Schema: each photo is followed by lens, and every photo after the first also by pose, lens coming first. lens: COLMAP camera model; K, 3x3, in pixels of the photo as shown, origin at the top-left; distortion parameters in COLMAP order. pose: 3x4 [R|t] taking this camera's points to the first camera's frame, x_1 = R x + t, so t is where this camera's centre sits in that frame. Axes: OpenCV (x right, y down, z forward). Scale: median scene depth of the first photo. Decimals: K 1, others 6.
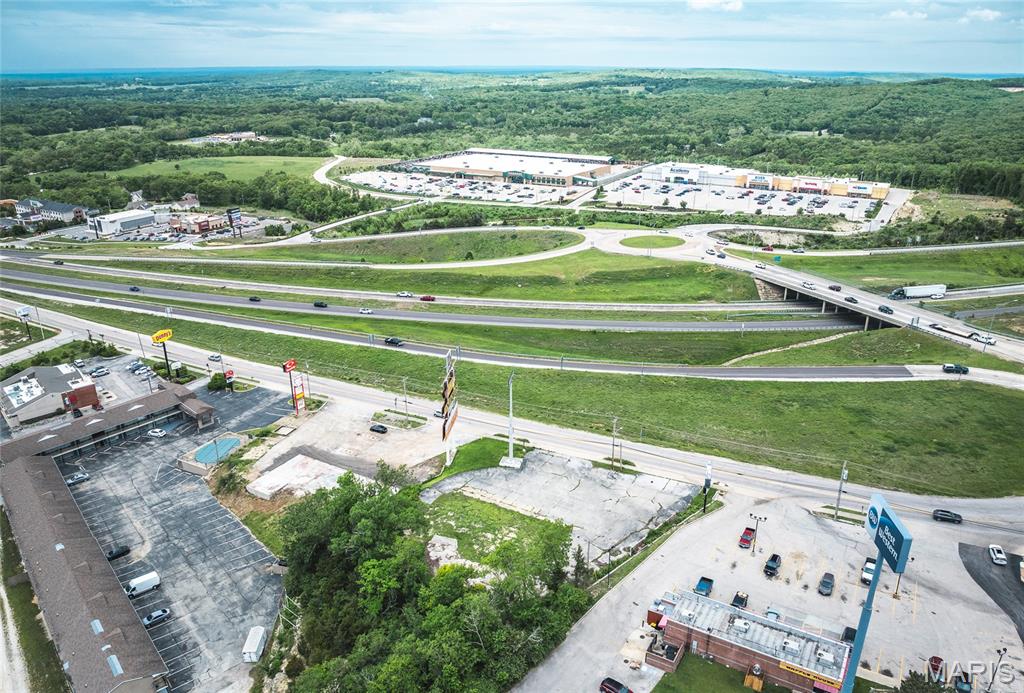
lens RADIAL K [[717.9, 0, 512.8], [0, 717.9, 361.4], [0, 0, 1]] dist [-0.038588, -0.000611]
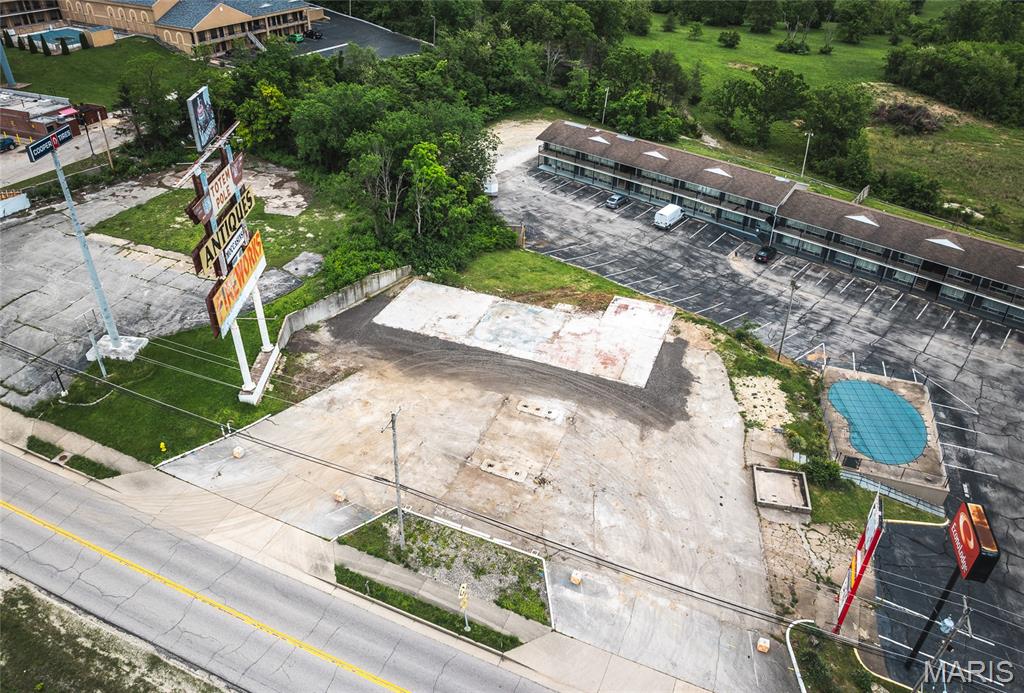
lens RADIAL K [[719.1, 0, 513.9], [0, 719.1, 326.8], [0, 0, 1]] dist [-0.036048, 0.001278]
pose [[-0.989194, 0.072652, -0.127344, -0.060575], [-0.064749, 0.562801, 0.824053, -0.077206], [0.131538, 0.823394, -0.552015, 0.410920]]
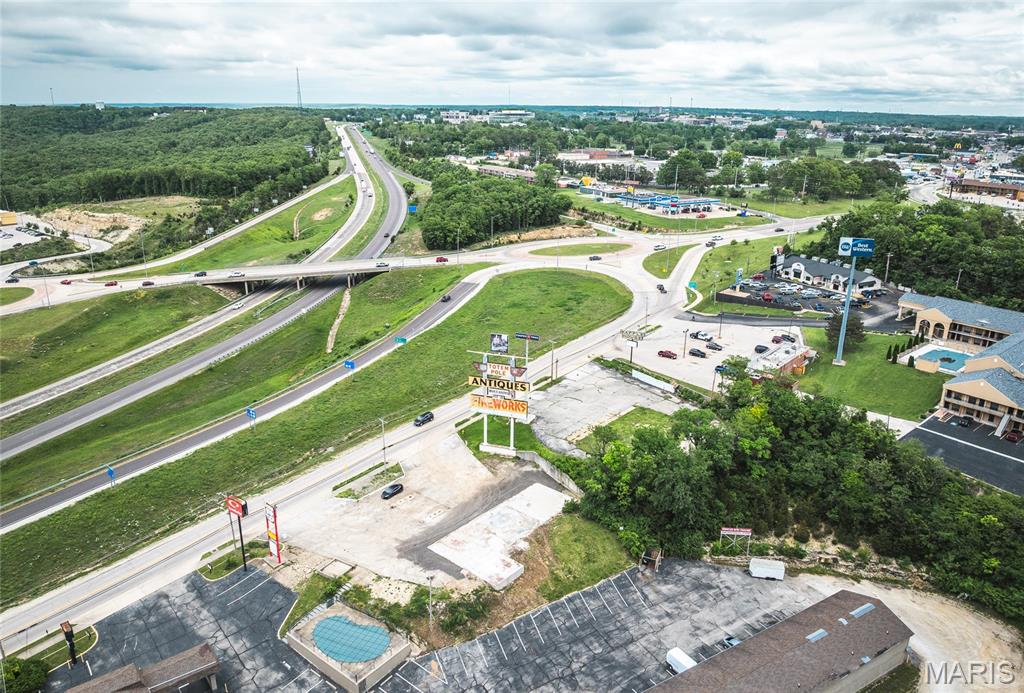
lens RADIAL K [[717.9, 0, 512.8], [0, 717.9, 361.4], [0, 0, 1]] dist [-0.038588, -0.000611]
pose [[0.182118, -0.331351, 0.925764, -0.311717], [0.366870, 0.896419, 0.248676, -0.066771], [-0.912271, 0.294347, 0.284817, 0.225980]]
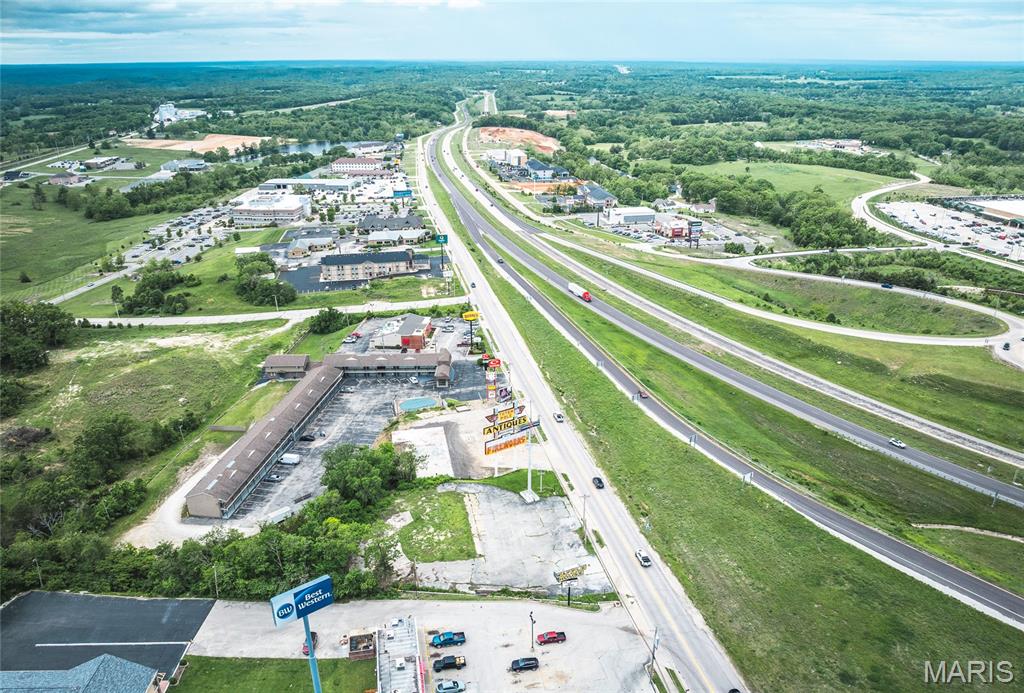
lens RADIAL K [[712.4, 0, 517.3], [0, 712.4, 395.9], [0, 0, 1]] dist [-0.041432, -0.000750]
pose [[0.662523, 0.324900, -0.674909, 0.229900], [-0.287725, 0.942292, 0.171173, -0.065523], [0.691576, 0.080783, 0.717772, 0.049702]]
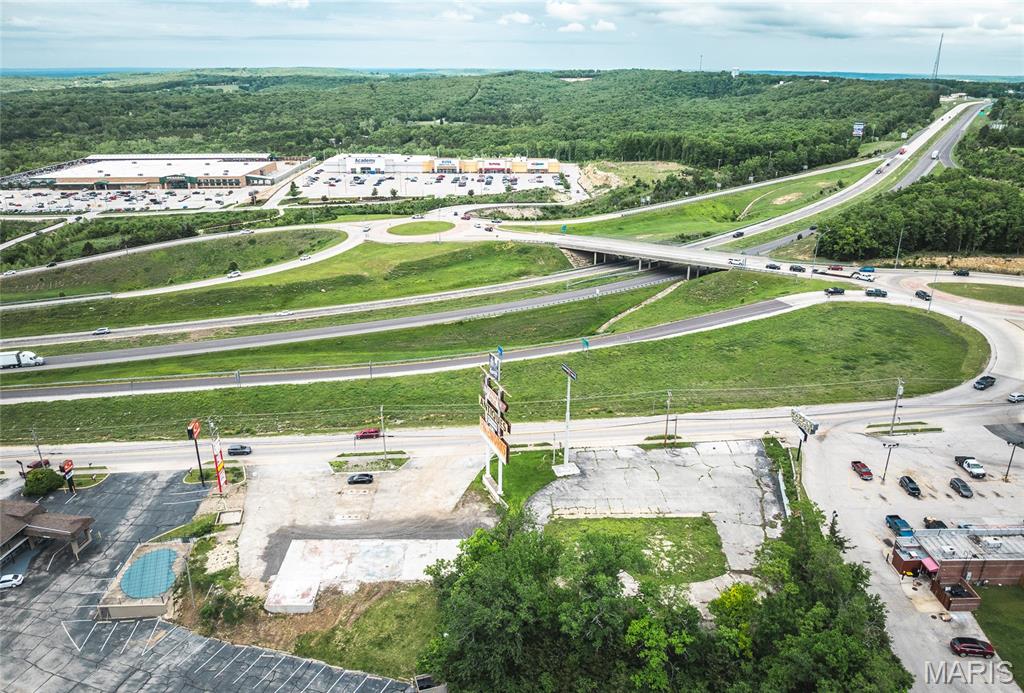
lens RADIAL K [[717.9, 0, 512.8], [0, 717.9, 361.4], [0, 0, 1]] dist [-0.038588, -0.000611]
pose [[0.855993, -0.192464, 0.479826, -0.144700], [0.192218, 0.980067, 0.050206, -0.013599], [-0.479925, 0.049255, 0.875926, 0.089234]]
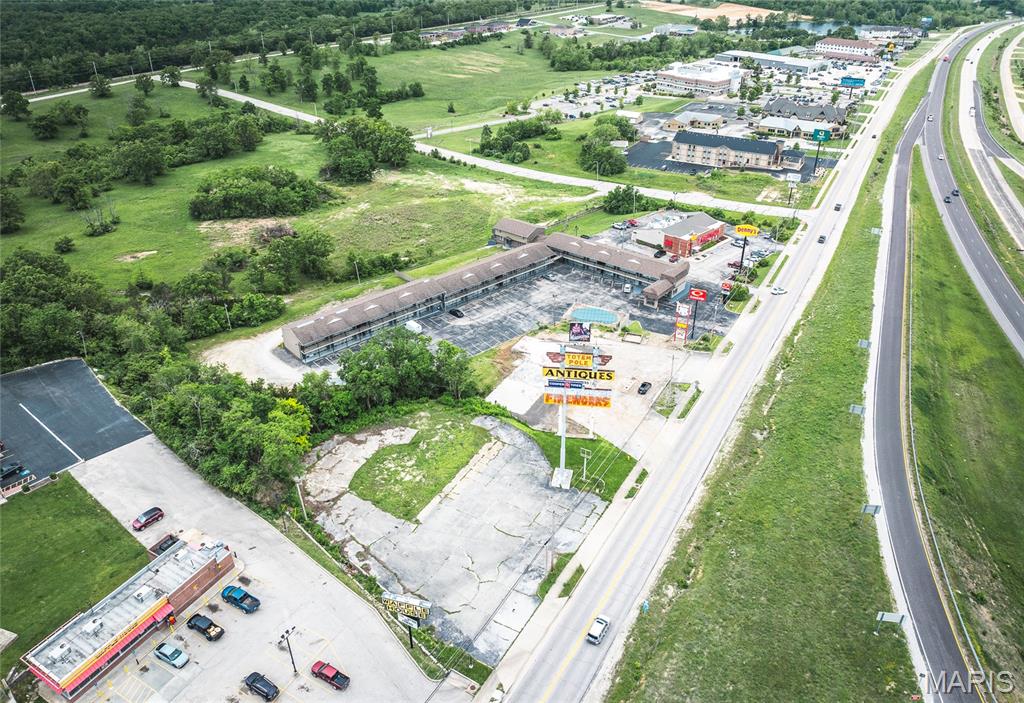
lens RADIAL K [[711.8, 0, 512.0], [0, 711.8, 351.5], [0, 0, 1]] dist [-0.008547, -0.073708]
pose [[0.014737, 0.512798, -0.858383, 0.201581], [-0.380663, 0.796707, 0.469418, -0.108444], [0.924596, 0.319836, 0.206945, 0.239678]]
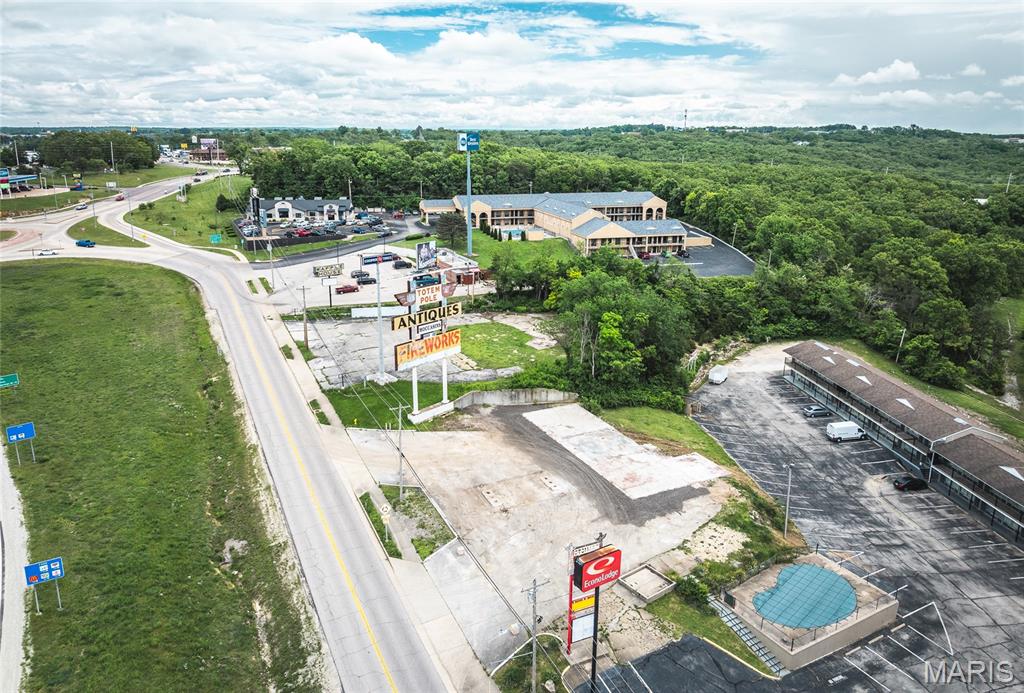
lens RADIAL K [[727.9, 0, 515.5], [0, 727.9, 314.2], [0, 0, 1]] dist [-0.035281, -0.004972]
pose [[-0.836032, -0.140799, 0.530308, -0.169023], [0.206731, 0.814453, 0.542152, -0.098515], [-0.508245, 0.562887, -0.651801, 0.453985]]
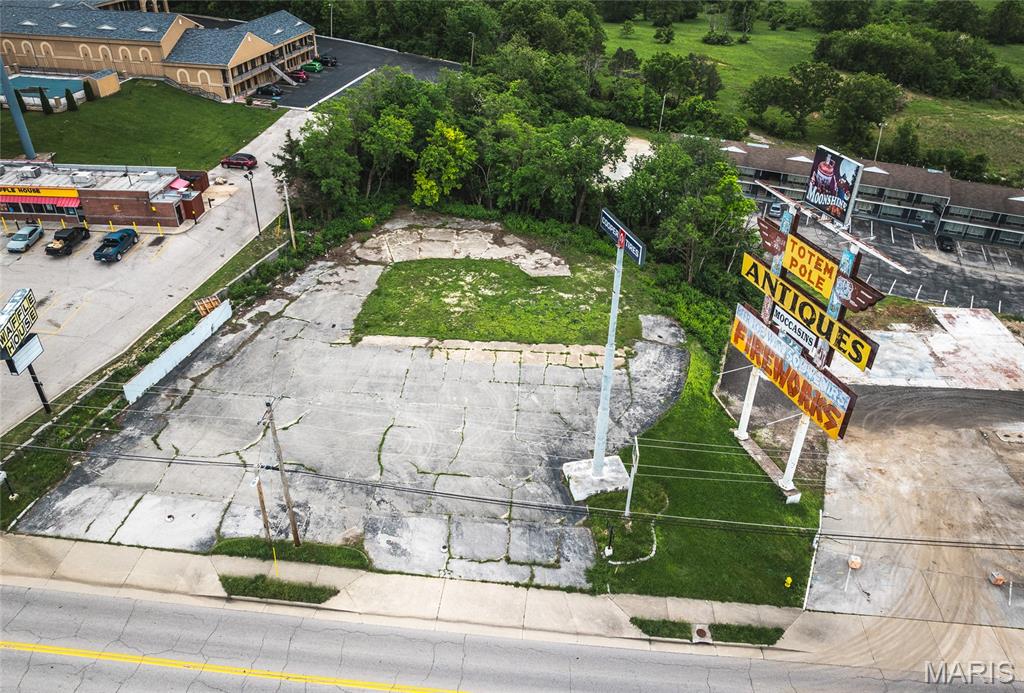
lens RADIAL K [[727.9, 0, 515.5], [0, 727.9, 314.2], [0, 0, 1]] dist [-0.035281, -0.004972]
pose [[-0.888119, 0.231793, -0.396884, 0.050004], [-0.191580, 0.598227, 0.778089, -0.055837], [0.417782, 0.767070, -0.486890, 0.357293]]
